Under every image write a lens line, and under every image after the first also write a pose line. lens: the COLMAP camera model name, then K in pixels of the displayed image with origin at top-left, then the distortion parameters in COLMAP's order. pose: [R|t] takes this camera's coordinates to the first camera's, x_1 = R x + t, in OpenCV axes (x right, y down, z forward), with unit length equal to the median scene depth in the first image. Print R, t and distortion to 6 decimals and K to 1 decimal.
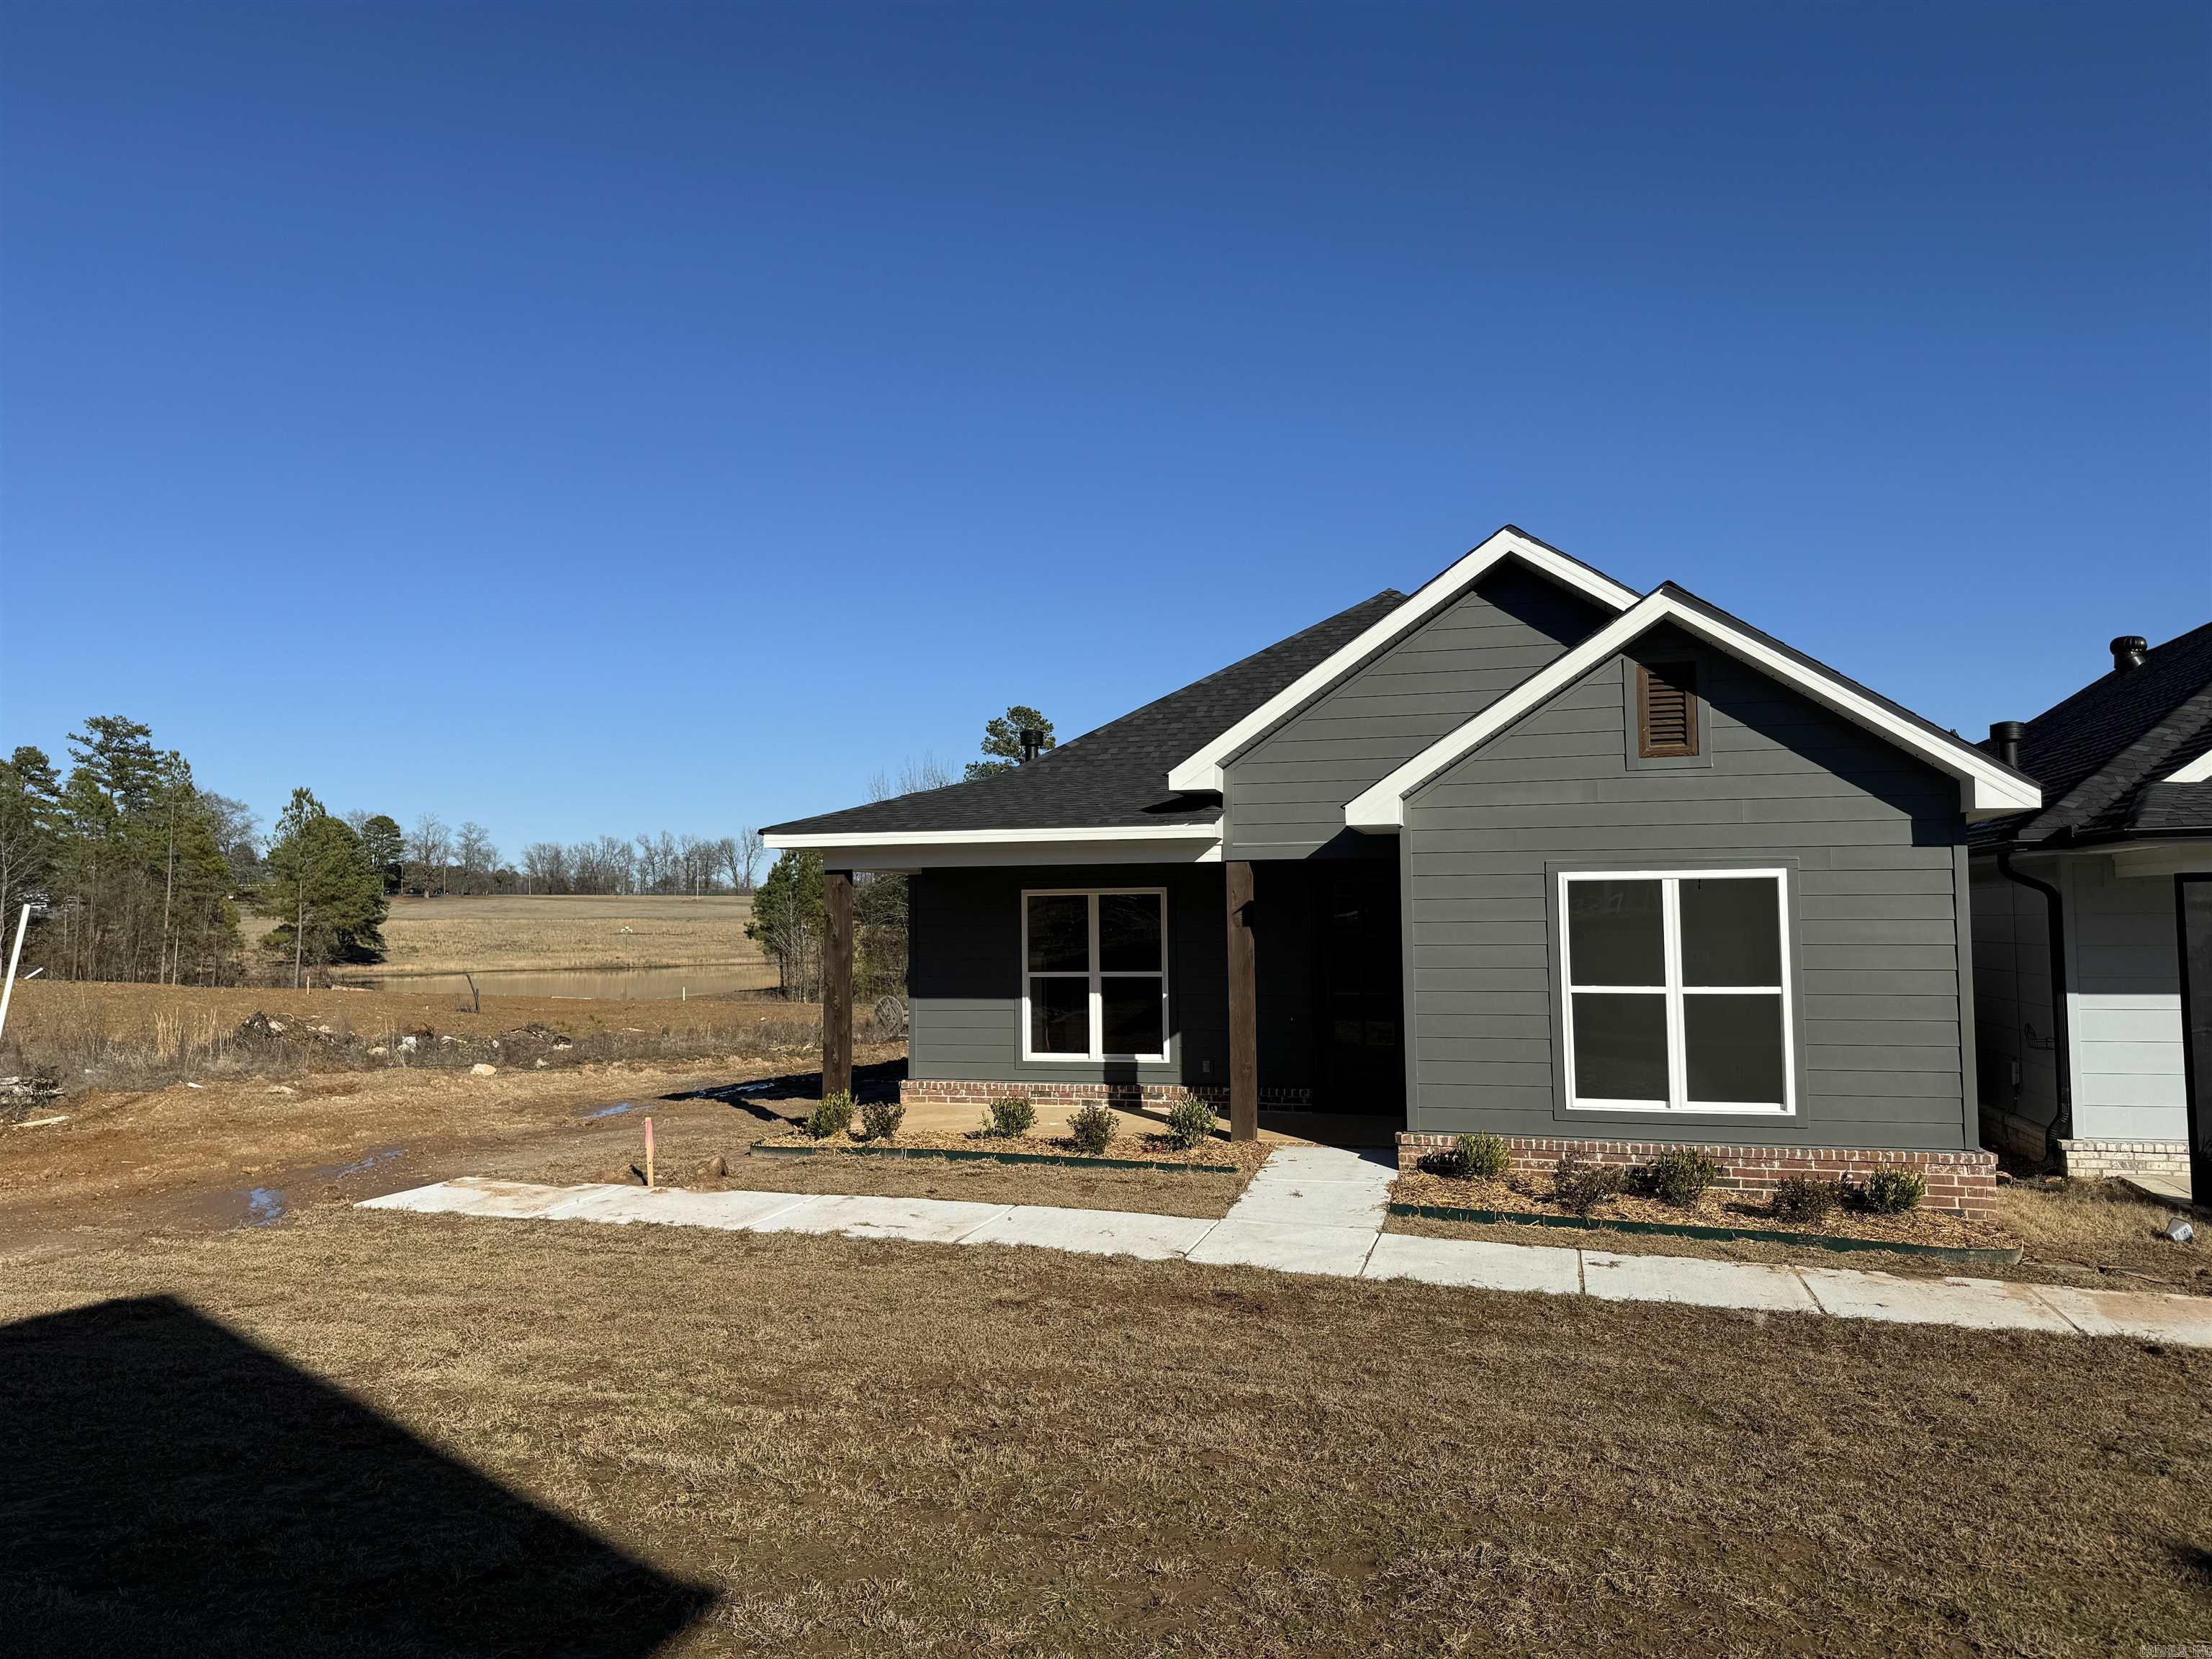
lens RADIAL K [[1529.4, 0, 1139.1], [0, 1529.4, 831.0], [0, 0, 1]] dist [0.043717, -0.049108]
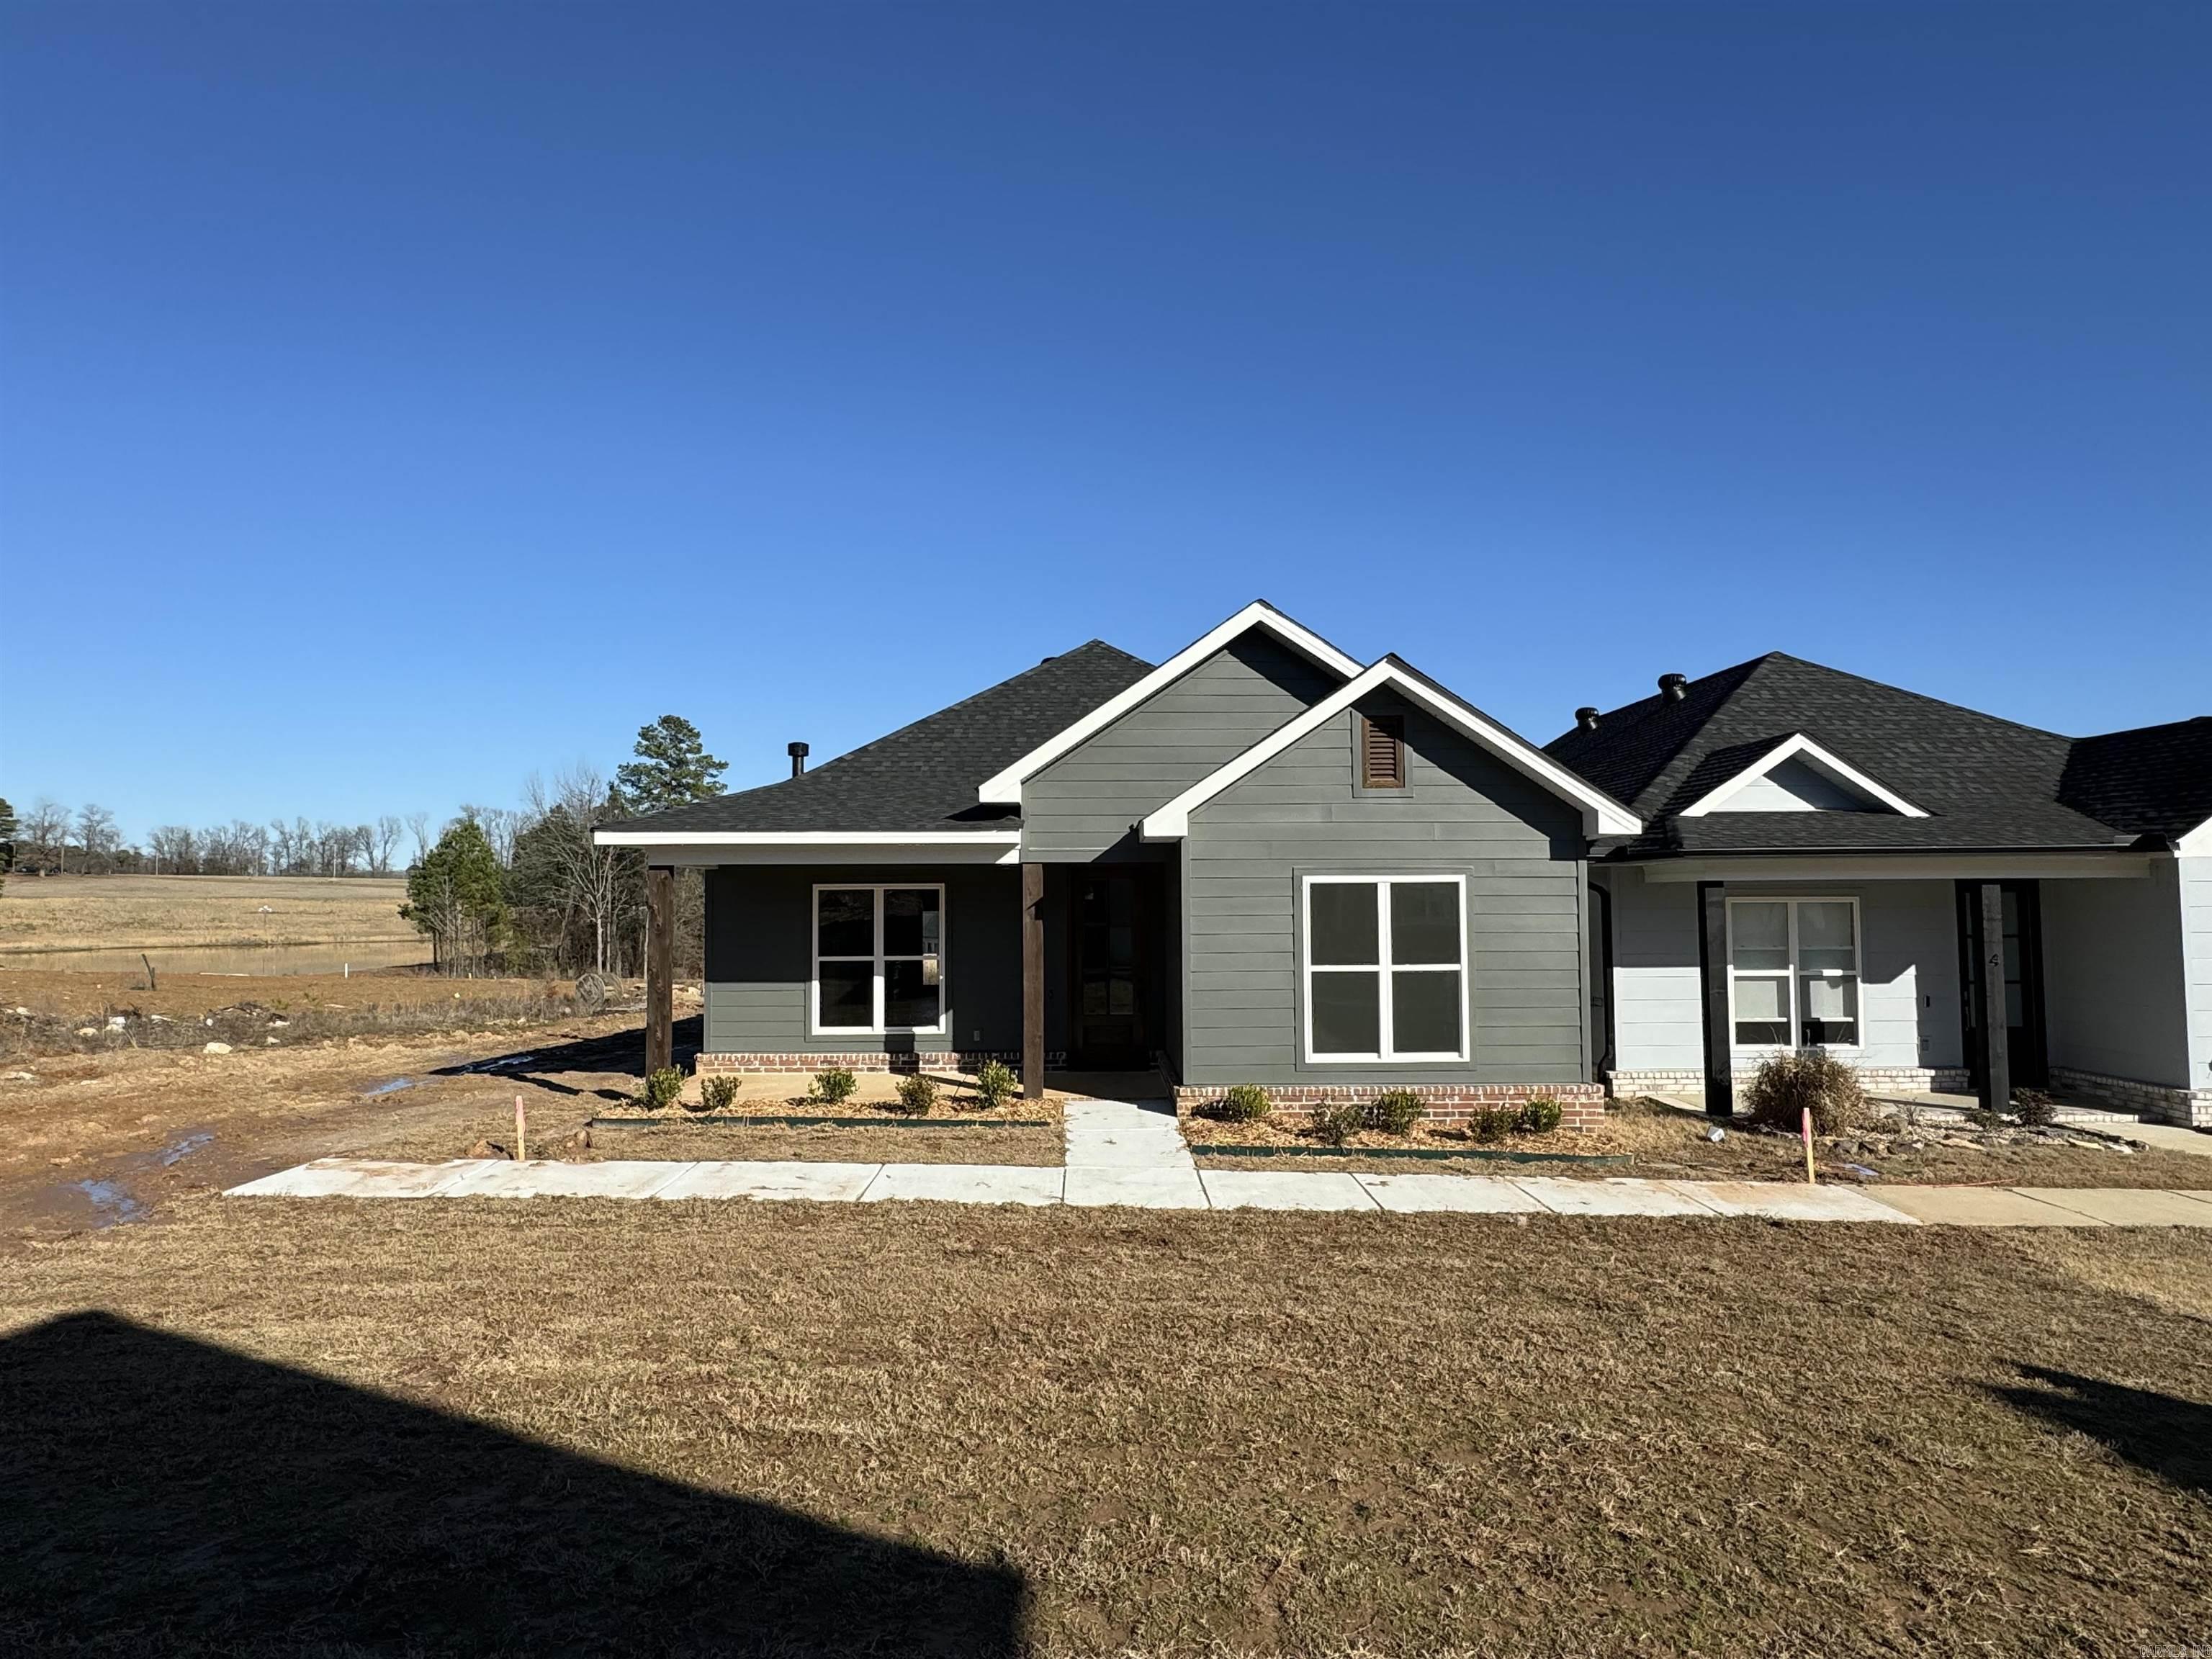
lens RADIAL K [[1253.7, 0, 1115.6], [0, 1253.7, 836.5], [0, 0, 1]] dist [-0.002885, 0.001880]
pose [[0.960881, 0.018998, 0.276311, -0.165365], [-0.020503, 0.999787, 0.002559, -0.005638], [-0.276203, -0.008124, 0.961065, 0.047241]]
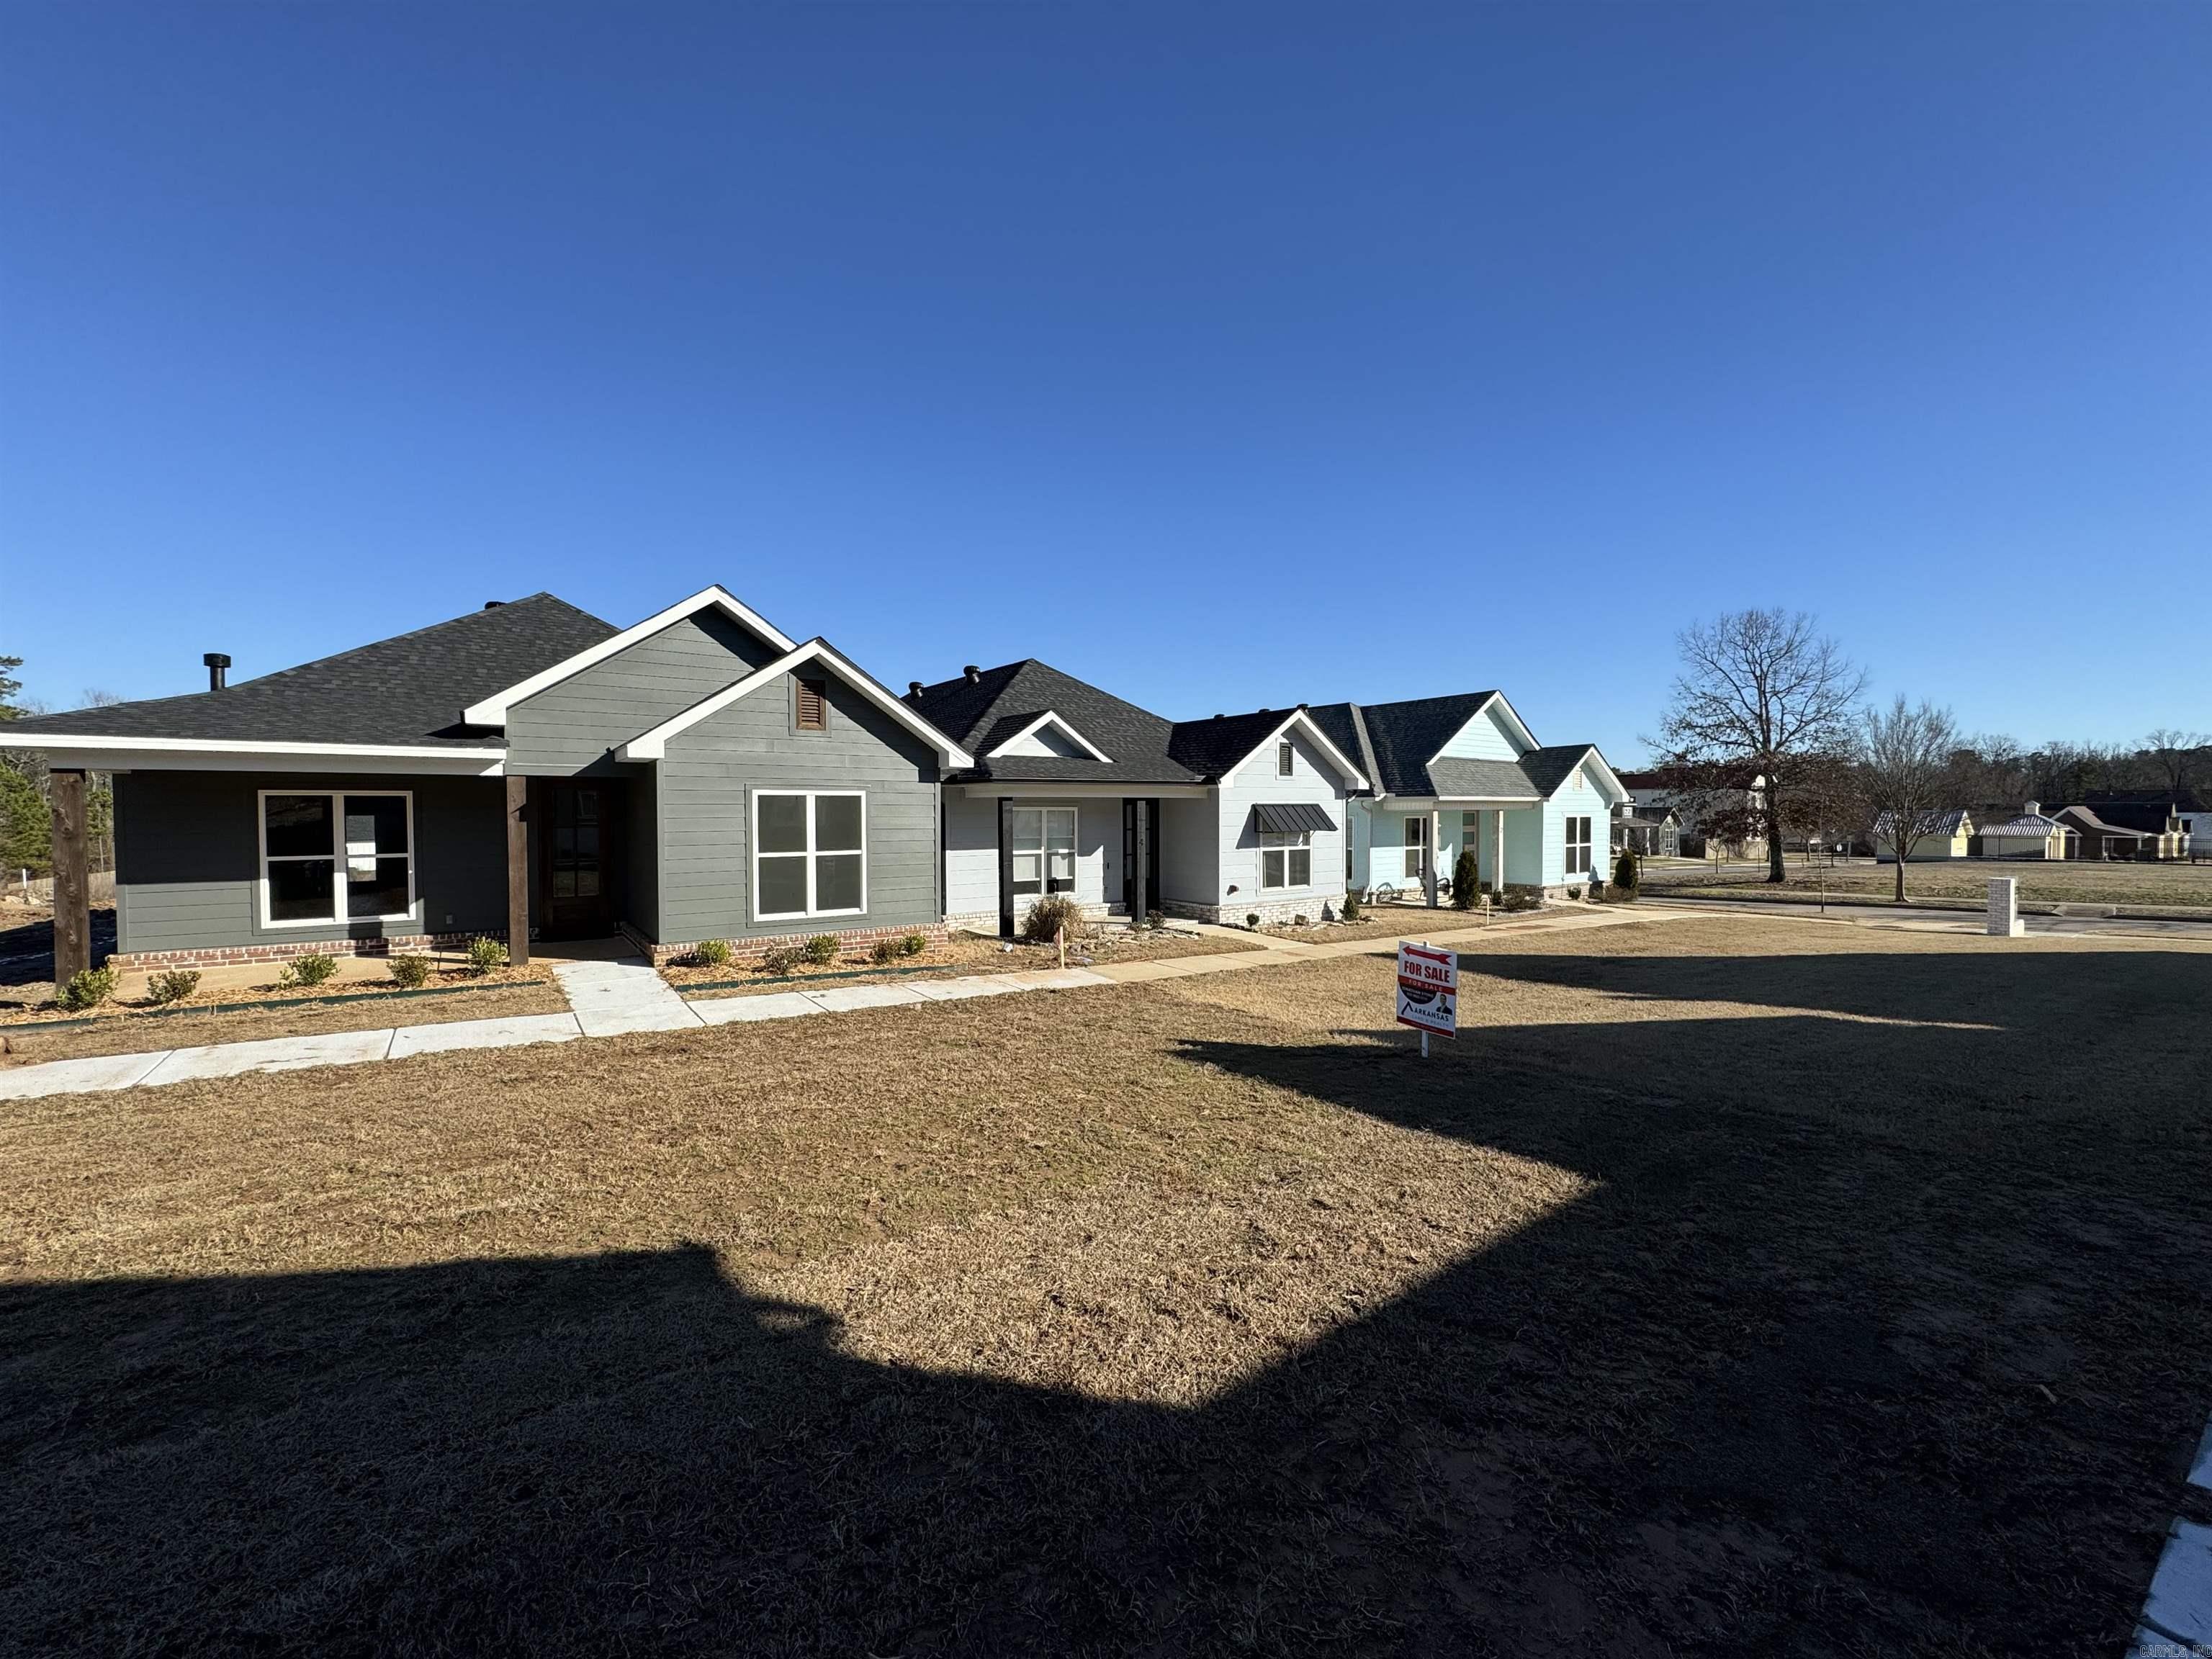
lens RADIAL K [[877.9, 0, 1098.8], [0, 877.9, 829.9], [0, 0, 1]] dist [-0.003506, 0.001068]
pose [[0.640597, -0.009487, 0.767819, -0.256172], [-0.051201, 0.997171, 0.055038, -0.003809], [-0.766169, -0.074570, 0.638298, 0.039108]]
